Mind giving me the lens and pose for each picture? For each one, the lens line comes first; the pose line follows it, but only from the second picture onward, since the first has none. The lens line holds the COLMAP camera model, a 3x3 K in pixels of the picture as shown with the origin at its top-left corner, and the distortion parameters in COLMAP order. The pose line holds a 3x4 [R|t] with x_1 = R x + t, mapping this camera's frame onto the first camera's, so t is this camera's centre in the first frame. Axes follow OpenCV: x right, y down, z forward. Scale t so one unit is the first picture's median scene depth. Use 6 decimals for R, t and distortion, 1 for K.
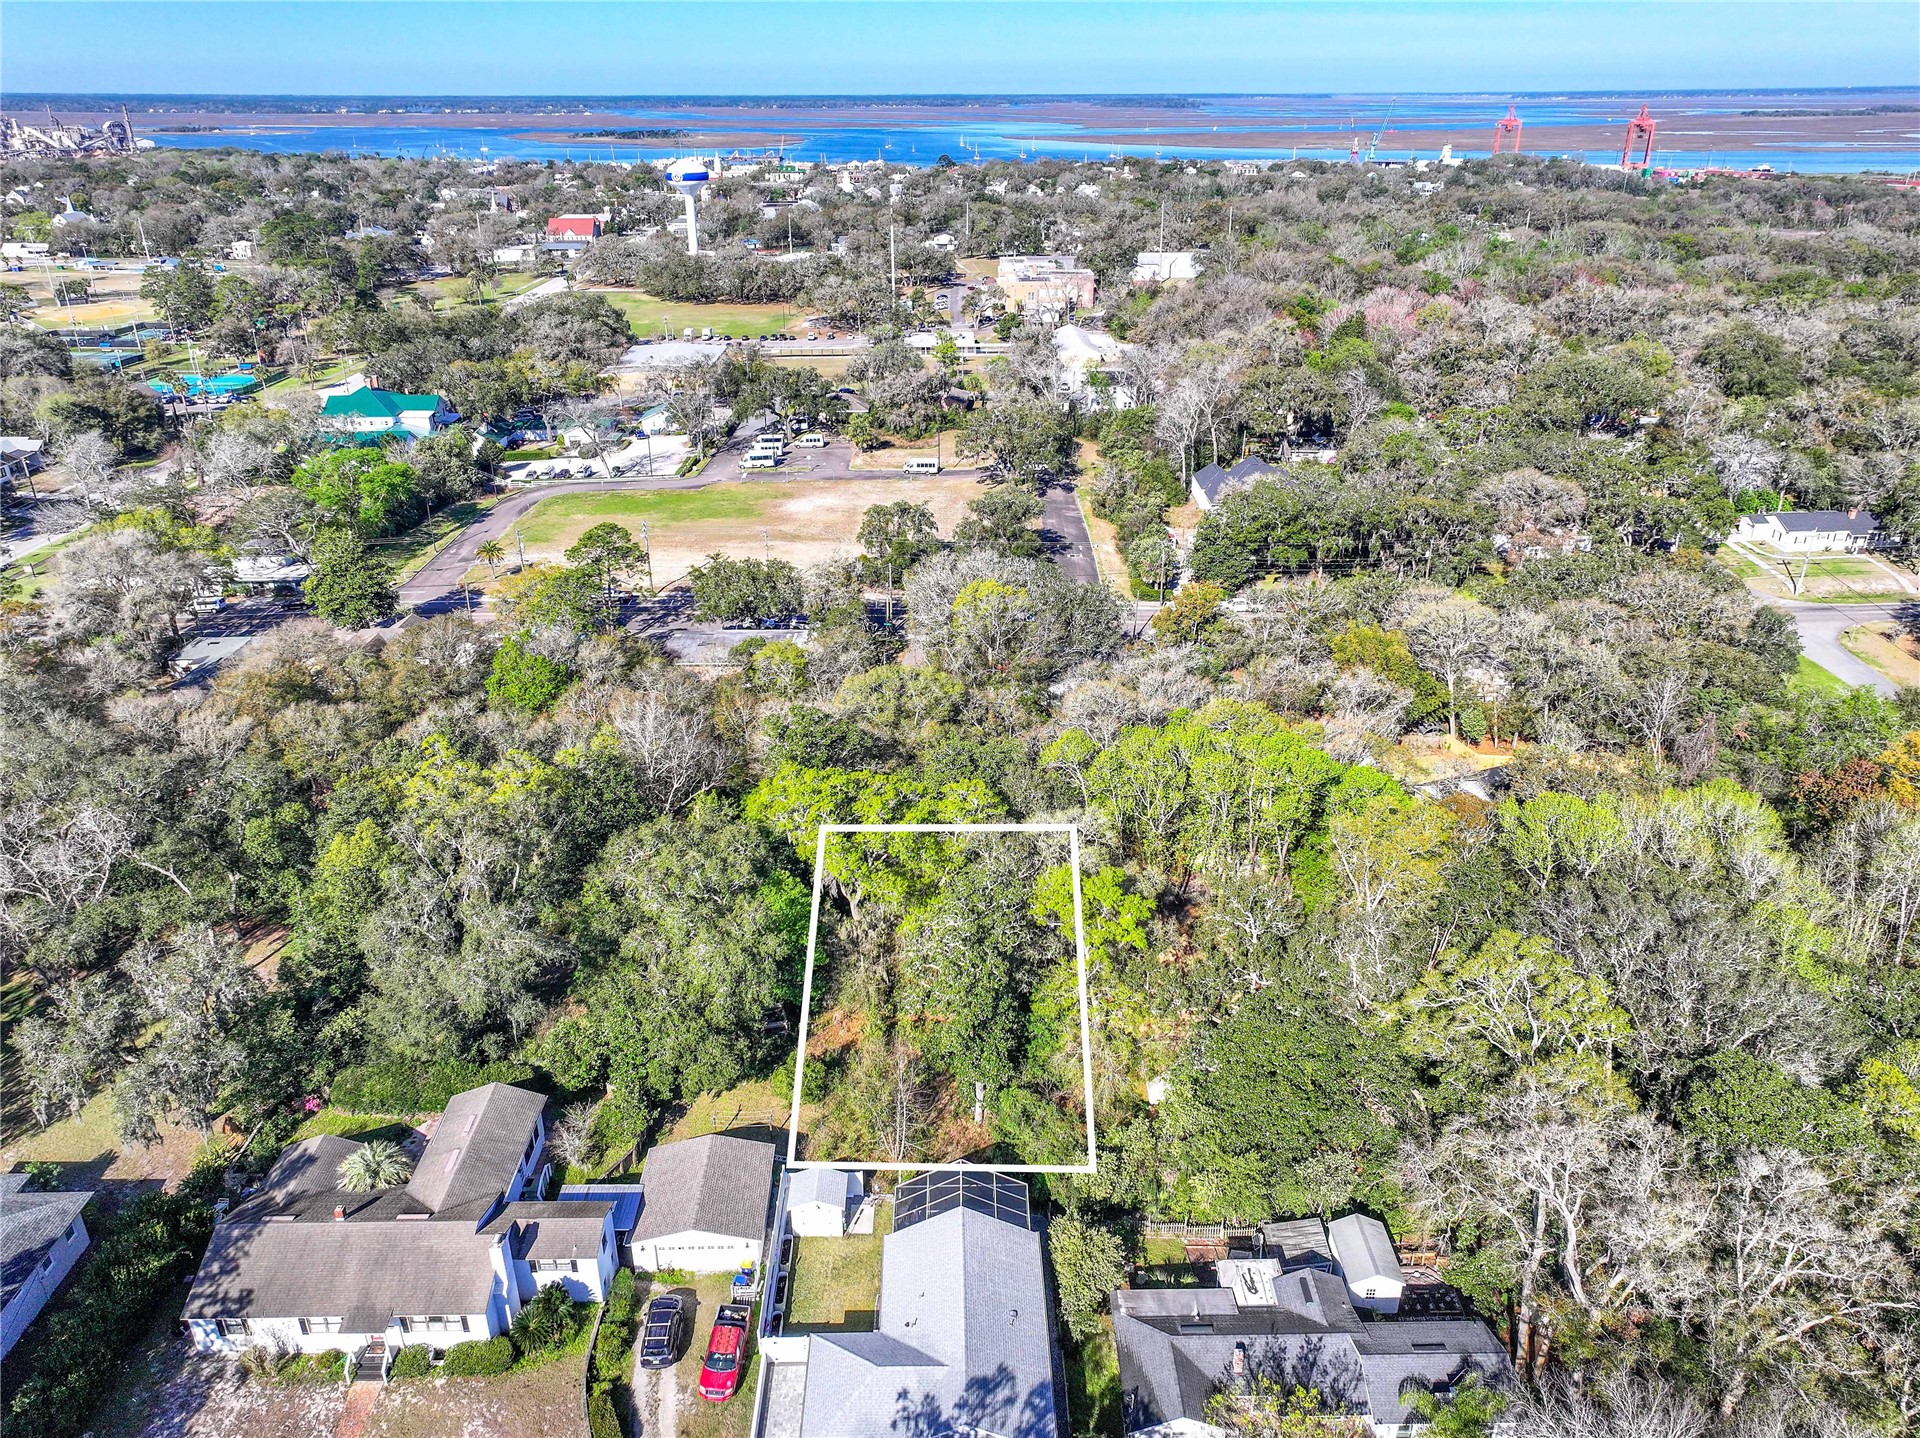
lens RADIAL K [[1374.0, 0, 960.0], [0, 1374.0, 719.0], [0, 0, 1]] dist [0.007267, 0.003408]
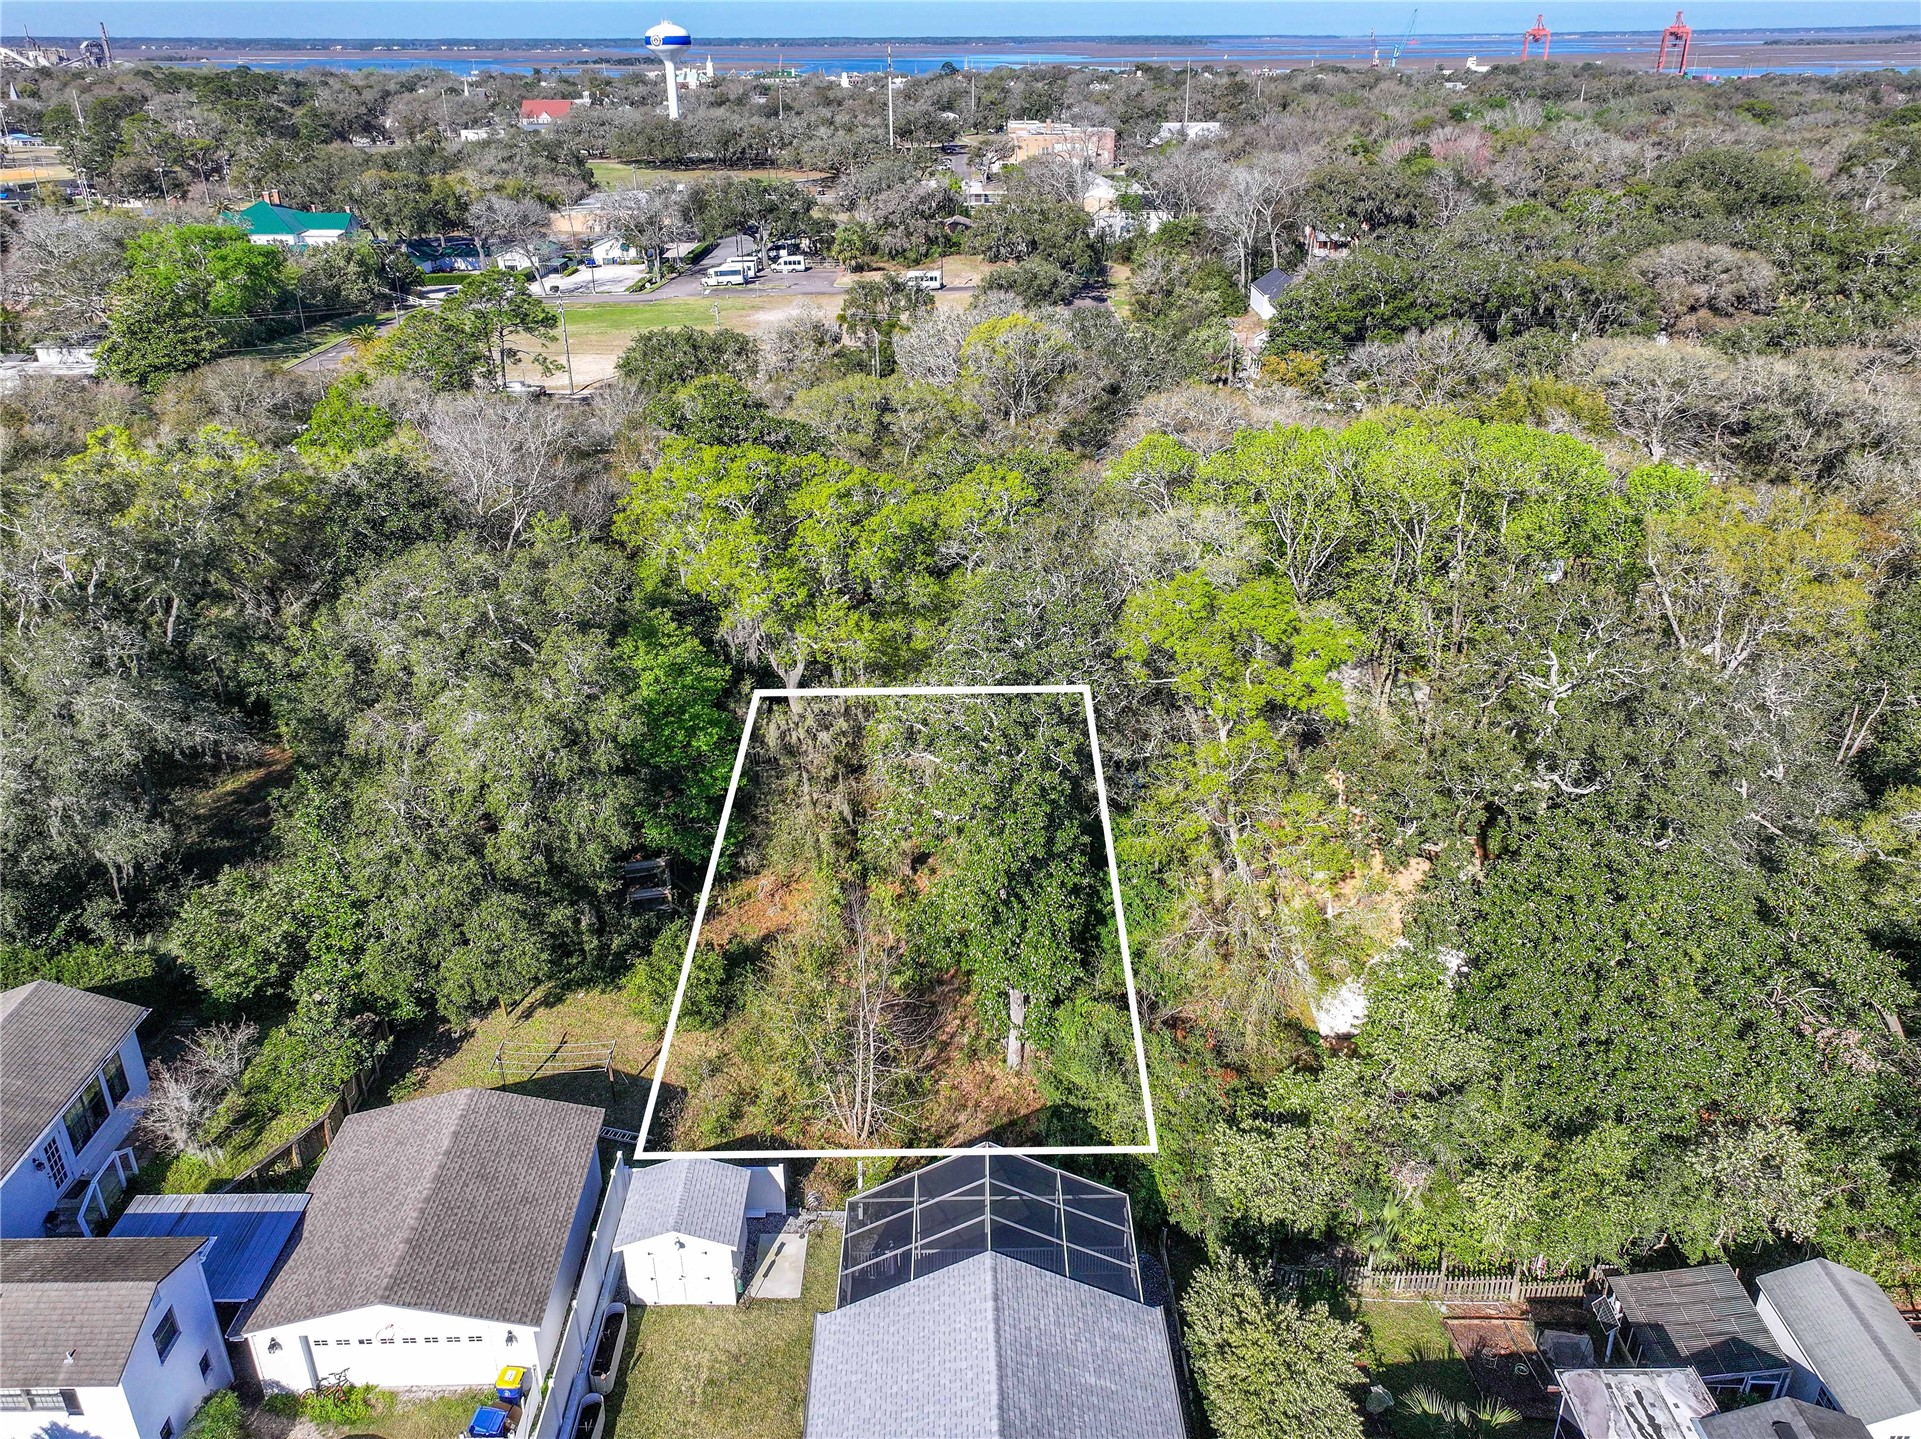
lens RADIAL K [[1385.2, 0, 957.6], [0, 1385.2, 650.6], [0, 0, 1]] dist [0.005548, 0.004471]
pose [[0.999993, 0.000807, -0.003707, -0.006137], [-0.000862, 0.999891, -0.014753, 0.128646], [0.003695, 0.014756, 0.999884, 0.422790]]
